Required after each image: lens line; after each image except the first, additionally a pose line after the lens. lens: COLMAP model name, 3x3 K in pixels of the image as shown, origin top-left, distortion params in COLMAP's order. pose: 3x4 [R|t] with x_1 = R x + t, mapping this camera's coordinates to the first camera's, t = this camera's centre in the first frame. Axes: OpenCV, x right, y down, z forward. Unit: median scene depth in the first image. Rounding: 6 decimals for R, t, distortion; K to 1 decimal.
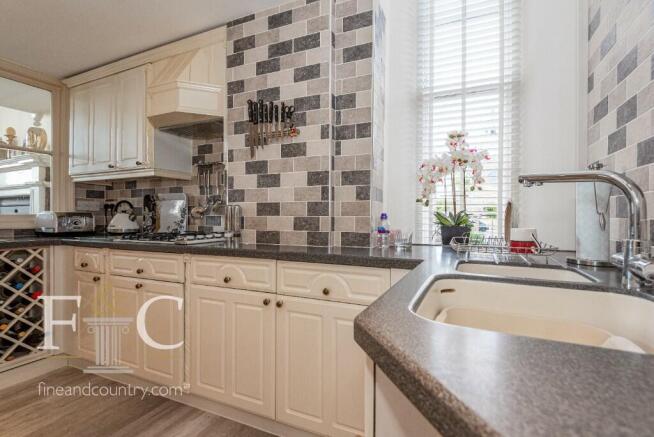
lens RADIAL K [[299.1, 0, 330.7], [0, 299.1, 215.5], [0, 0, 1]] dist [0.003767, 0.001518]
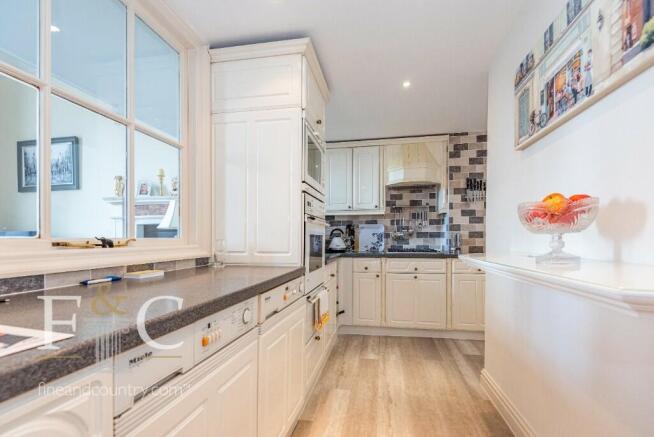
lens RADIAL K [[299.1, 0, 319.3], [0, 299.1, 238.8], [0, 0, 1]] dist [0.003767, 0.001518]
pose [[0.965681, -0.005202, 0.259678, -1.622763], [0.004753, 0.999986, 0.002358, -0.005704], [-0.259686, -0.001043, 0.965692, -0.577609]]
